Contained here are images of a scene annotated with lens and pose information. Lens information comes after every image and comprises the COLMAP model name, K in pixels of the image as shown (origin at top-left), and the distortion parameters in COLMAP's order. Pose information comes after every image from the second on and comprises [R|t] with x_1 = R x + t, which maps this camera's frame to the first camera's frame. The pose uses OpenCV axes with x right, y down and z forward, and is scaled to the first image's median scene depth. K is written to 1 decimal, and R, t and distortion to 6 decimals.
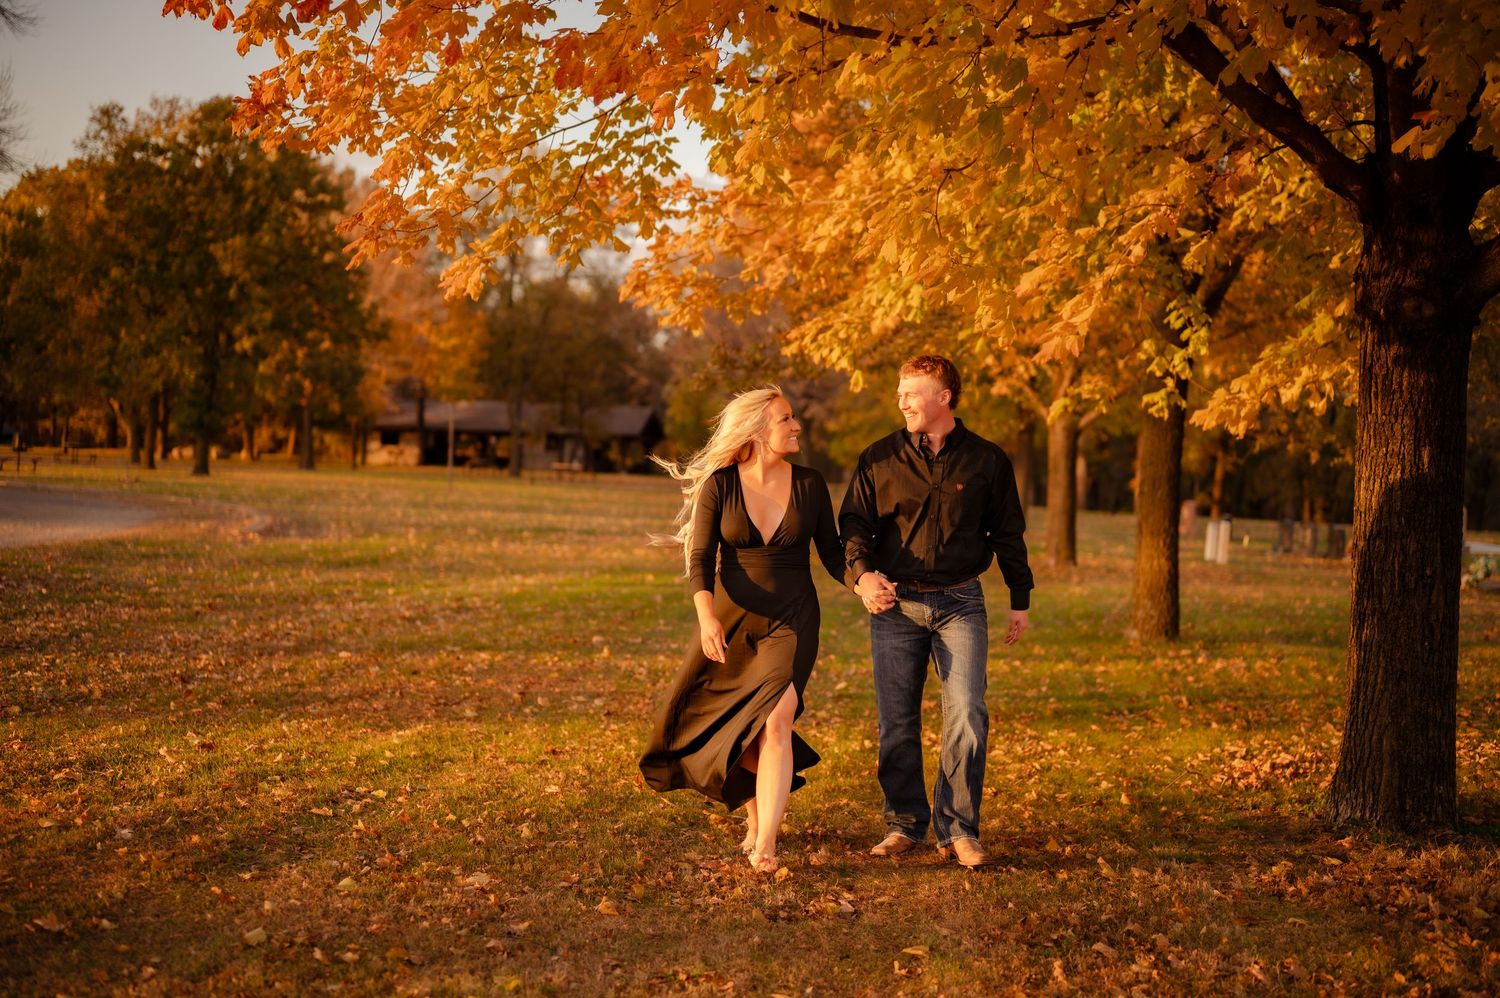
lens RADIAL K [[2329.0, 0, 750.0], [0, 2329.0, 427.8], [0, 0, 1]] dist [-0.020155, -0.180262]
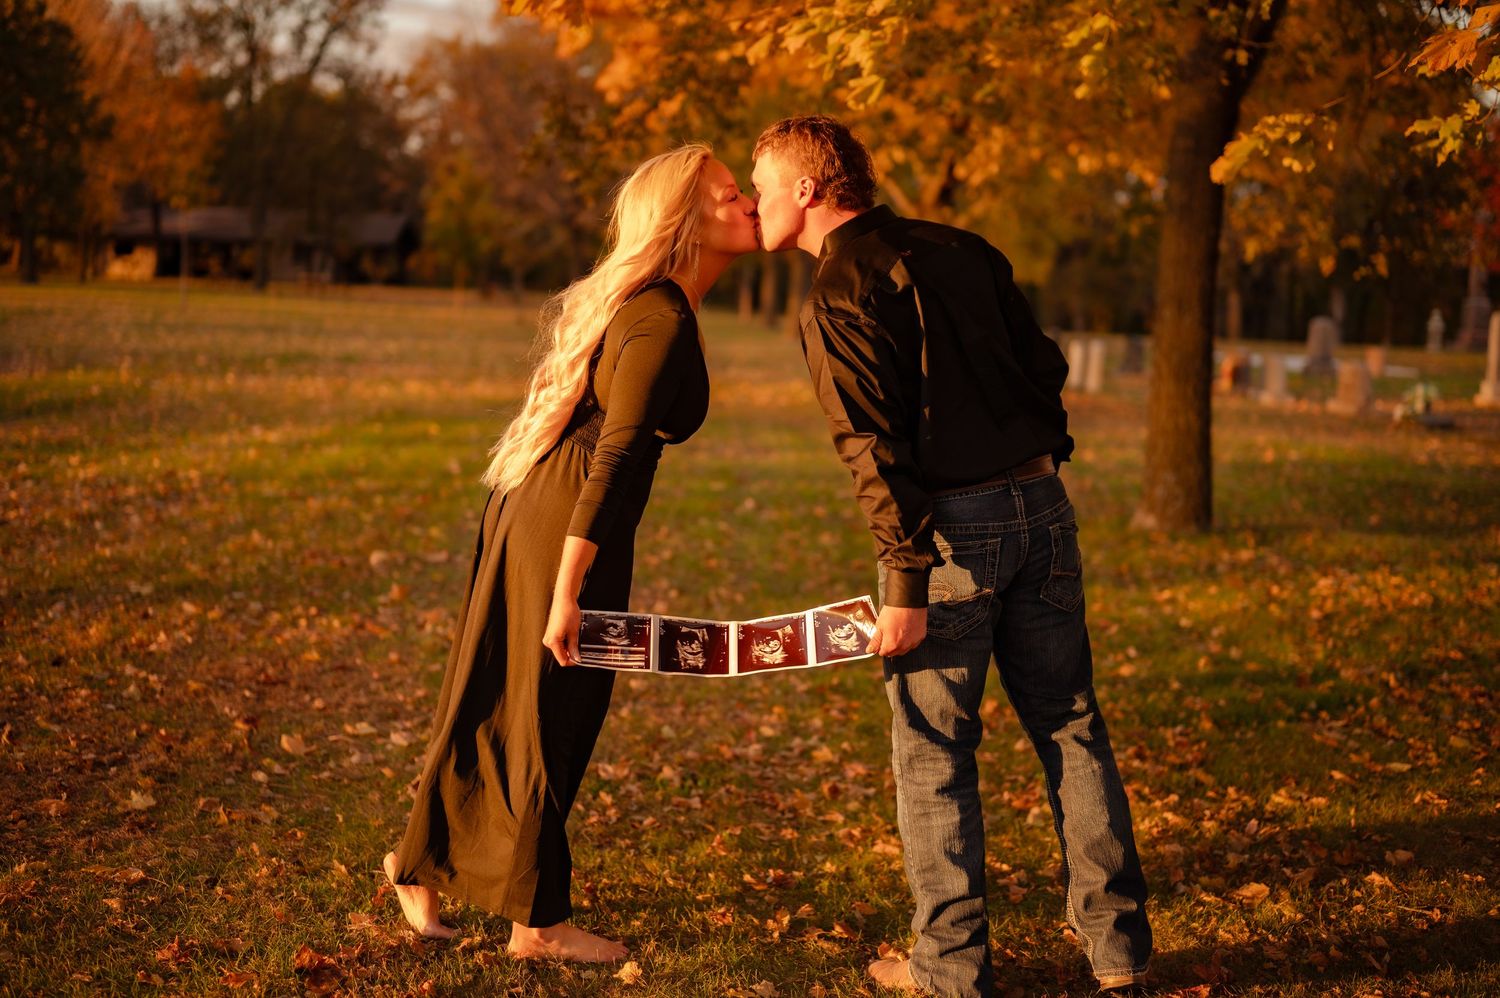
lens RADIAL K [[2329.0, 0, 750.0], [0, 2329.0, 427.8], [0, 0, 1]] dist [-0.020155, -0.180262]
pose [[0.994400, -0.009993, 0.105212, -0.014846], [0.001392, 0.996672, 0.081508, 0.001827], [-0.105676, -0.080905, 0.991104, 0.173691]]
